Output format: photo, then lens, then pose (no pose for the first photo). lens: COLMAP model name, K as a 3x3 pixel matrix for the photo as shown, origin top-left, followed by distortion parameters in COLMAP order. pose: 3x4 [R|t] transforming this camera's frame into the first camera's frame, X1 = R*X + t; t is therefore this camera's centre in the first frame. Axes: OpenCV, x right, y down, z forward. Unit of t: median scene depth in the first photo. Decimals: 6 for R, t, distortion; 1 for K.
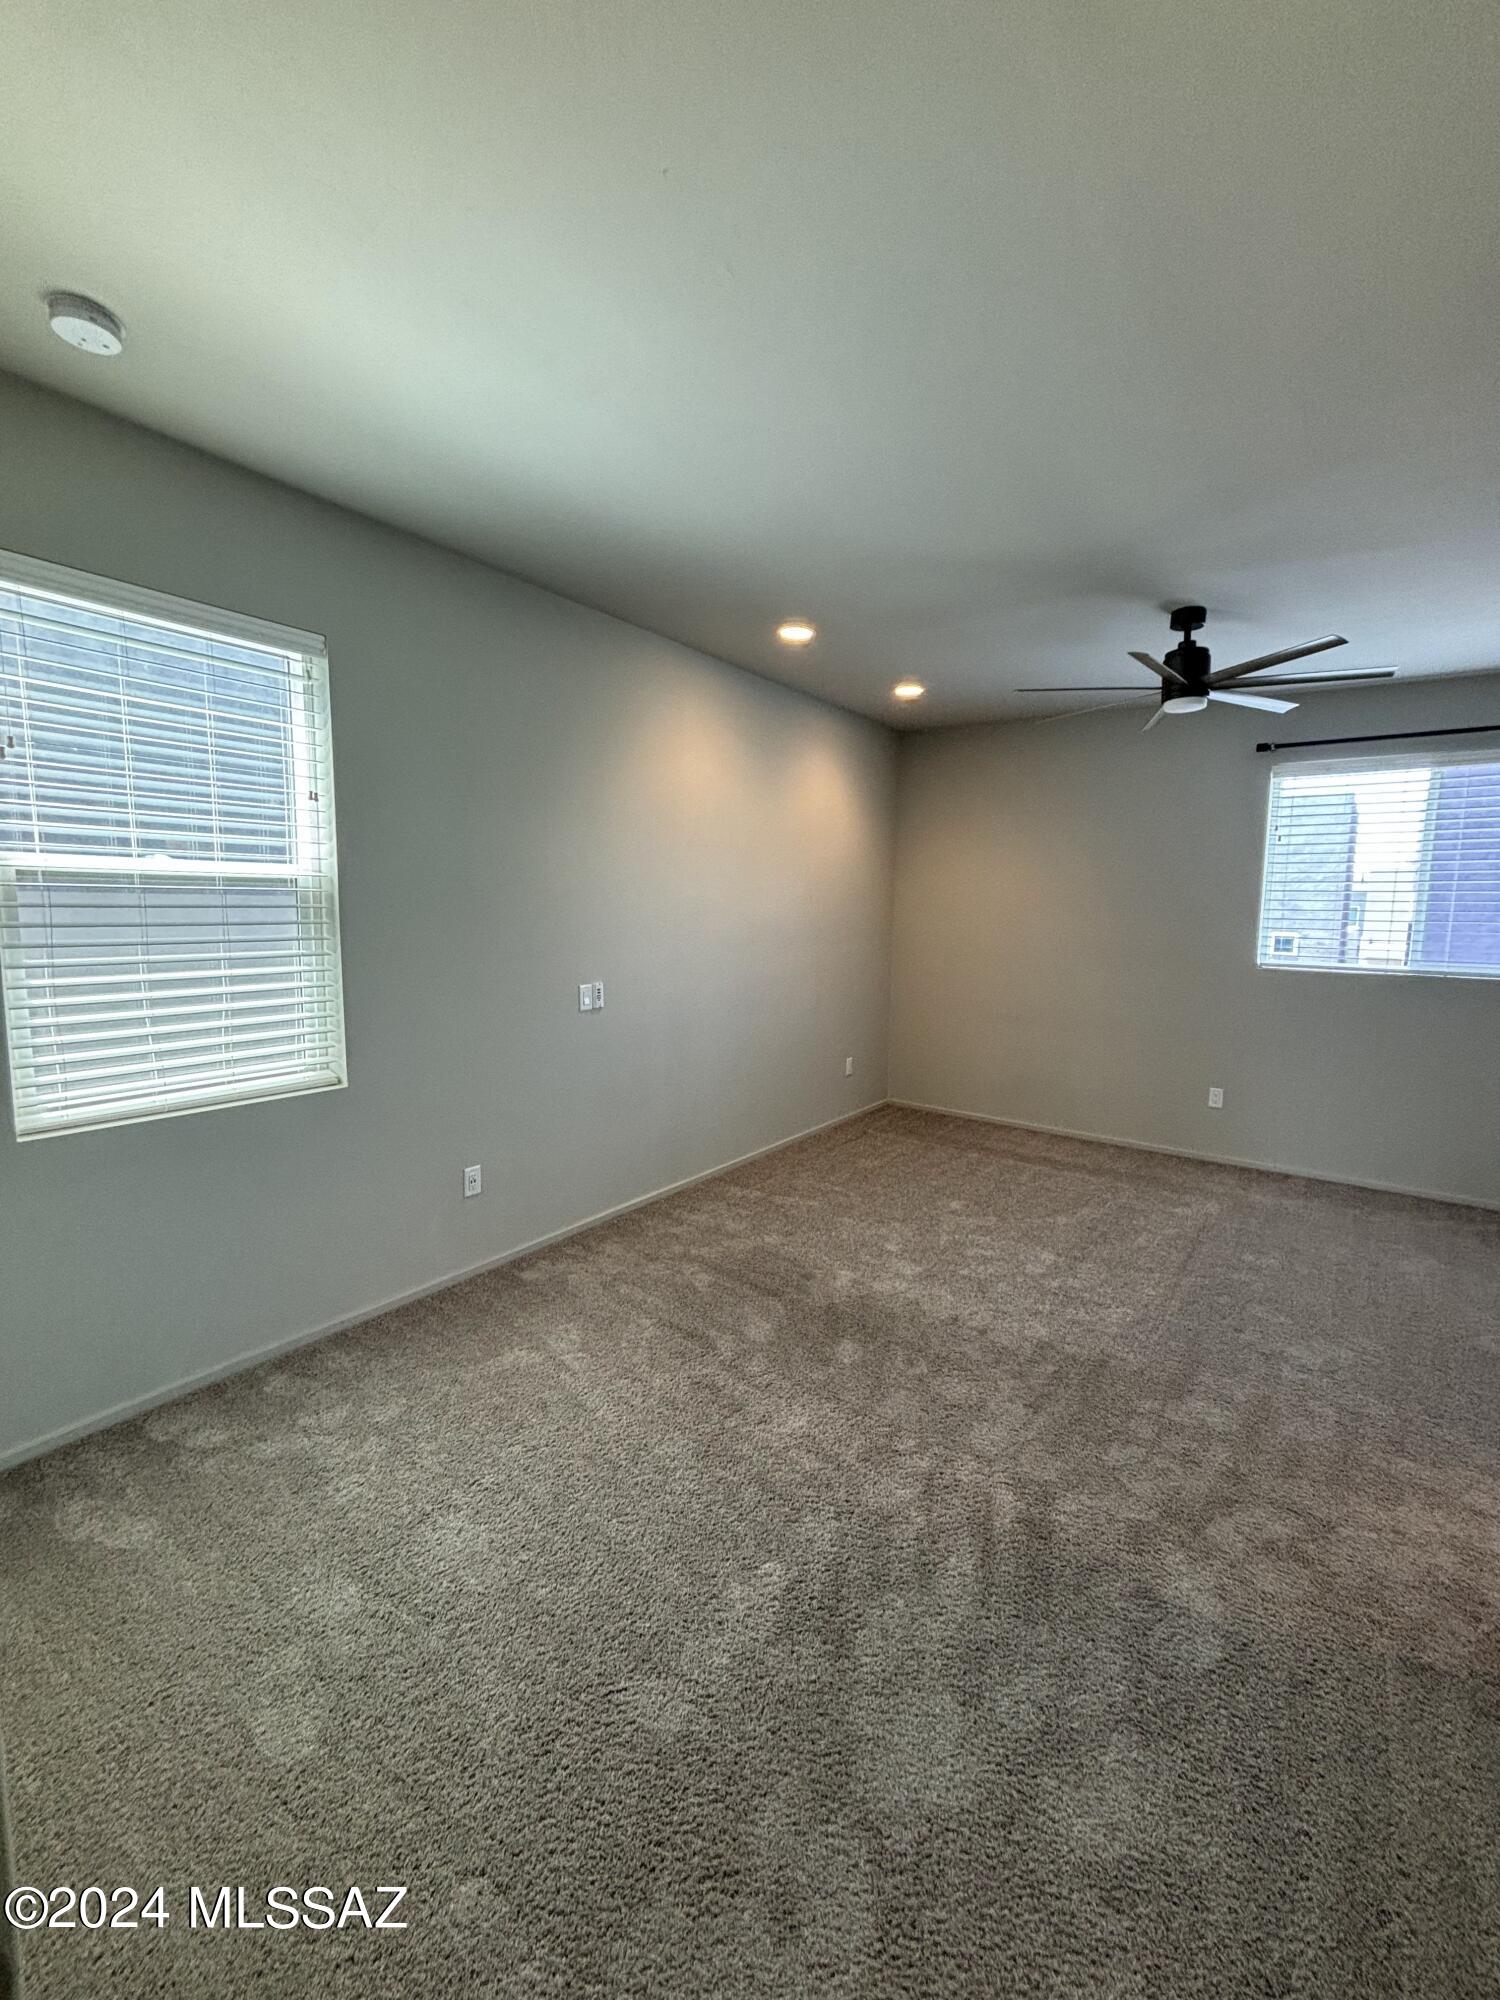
lens RADIAL K [[808.8, 0, 758.9], [0, 808.8, 992.2], [0, 0, 1]] dist [0.000997, -0.000386]
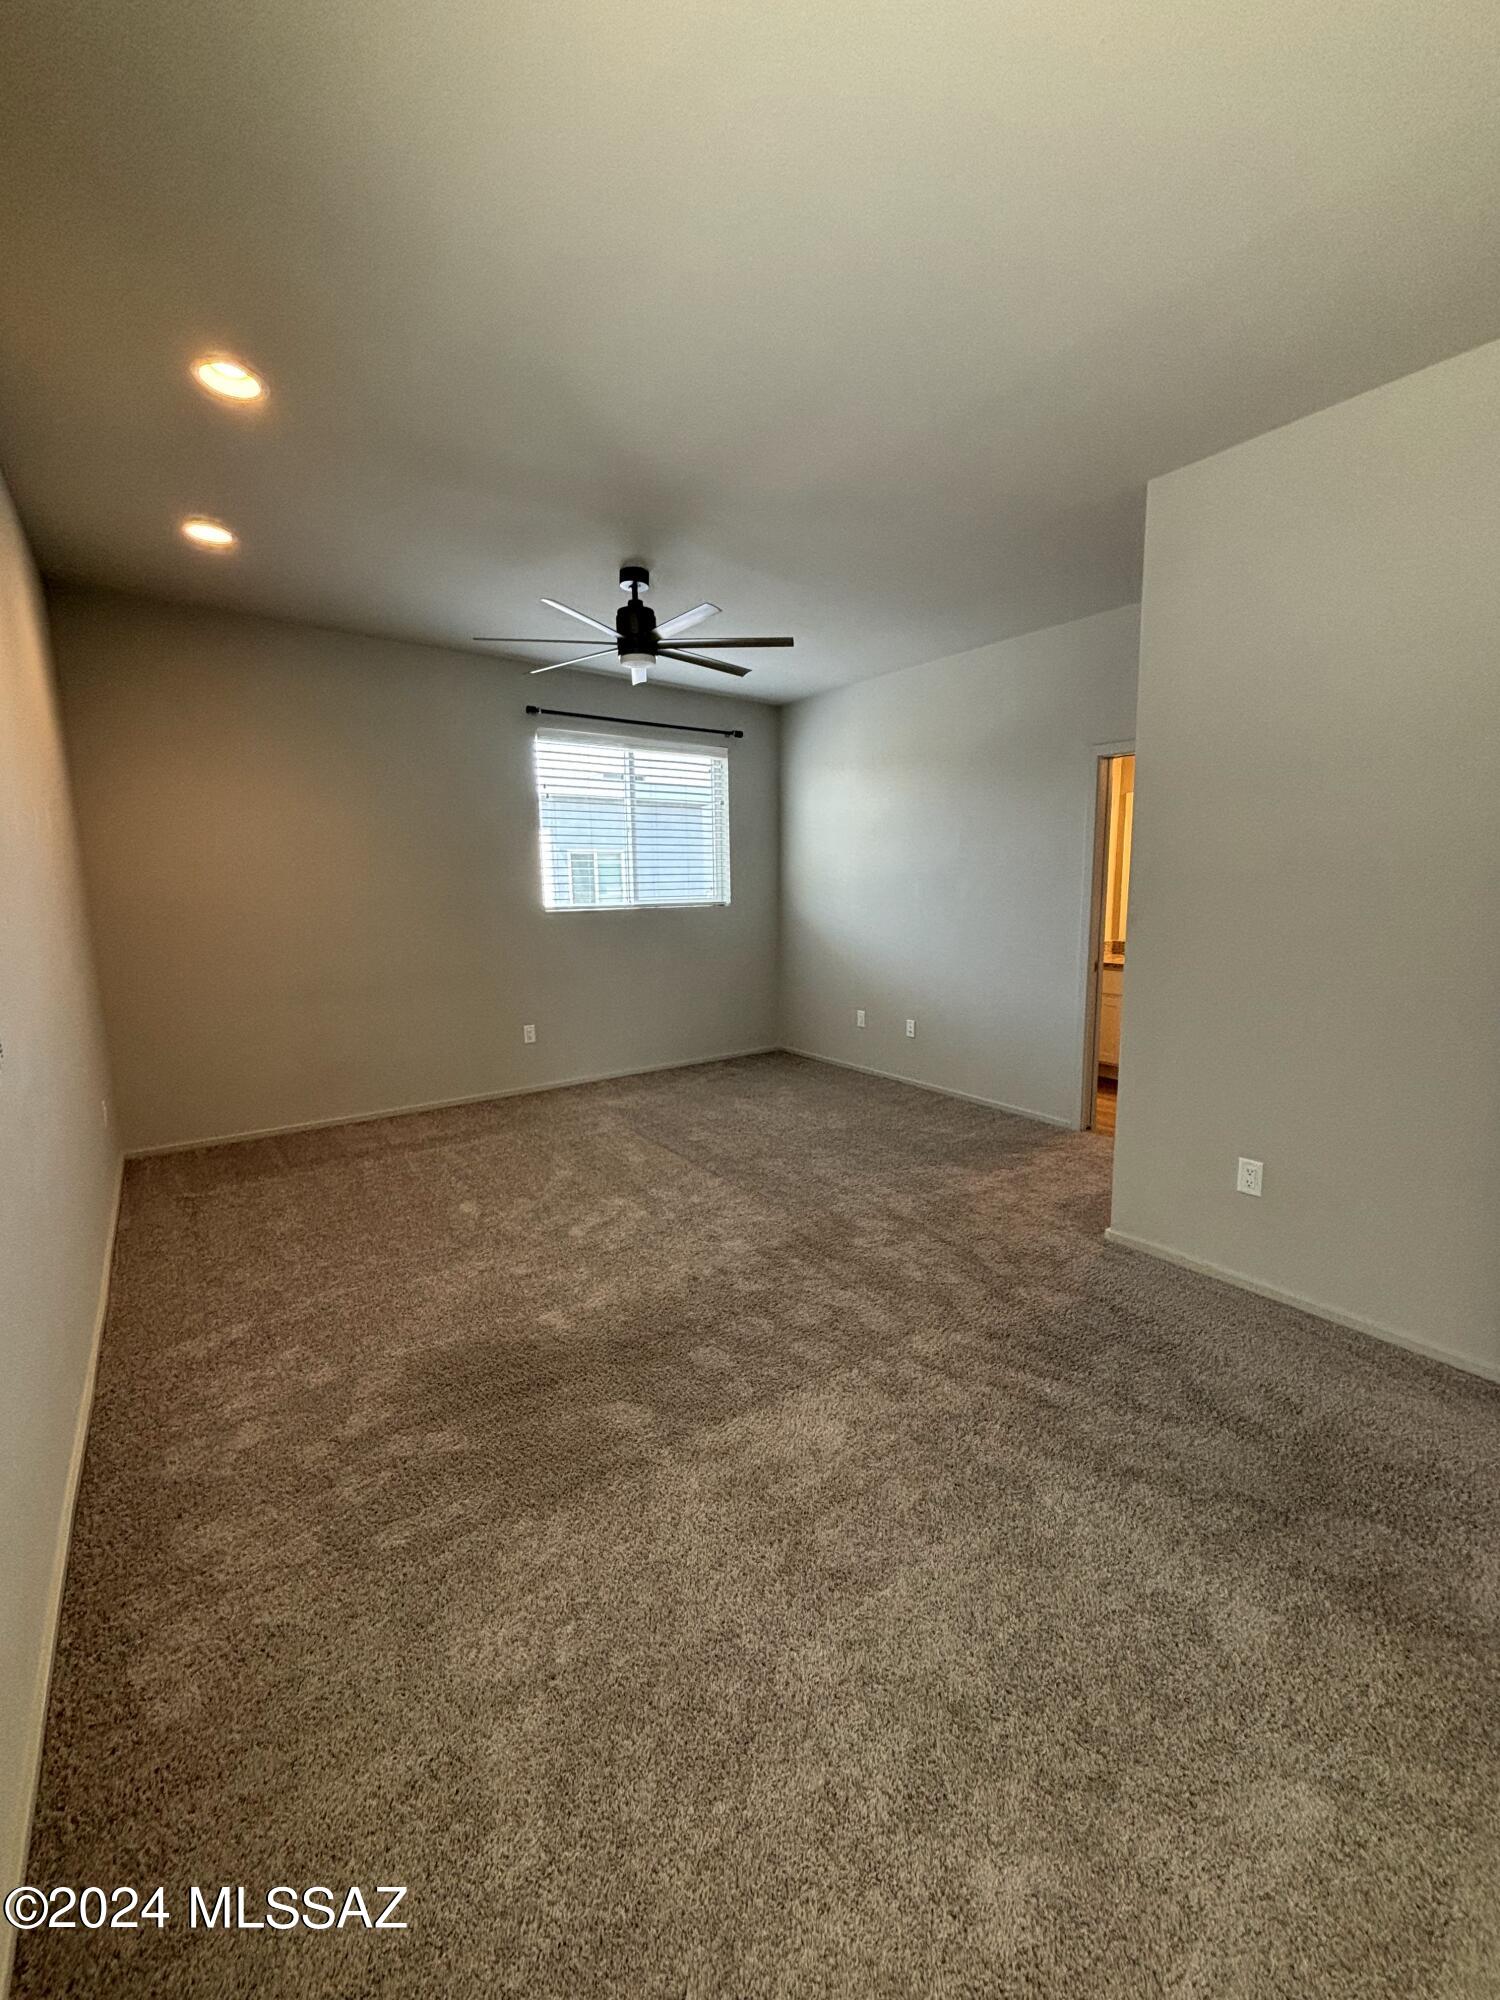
lens RADIAL K [[795.0, 0, 750.0], [0, 795.0, 1000.0], [0, 0, 1]] dist [0.002173, -0.000075]
pose [[0.335026, -0.169157, 0.926900, -0.391965], [0.124779, 0.983053, 0.134303, -0.025879], [-0.933910, 0.070663, 0.350456, 0.420197]]
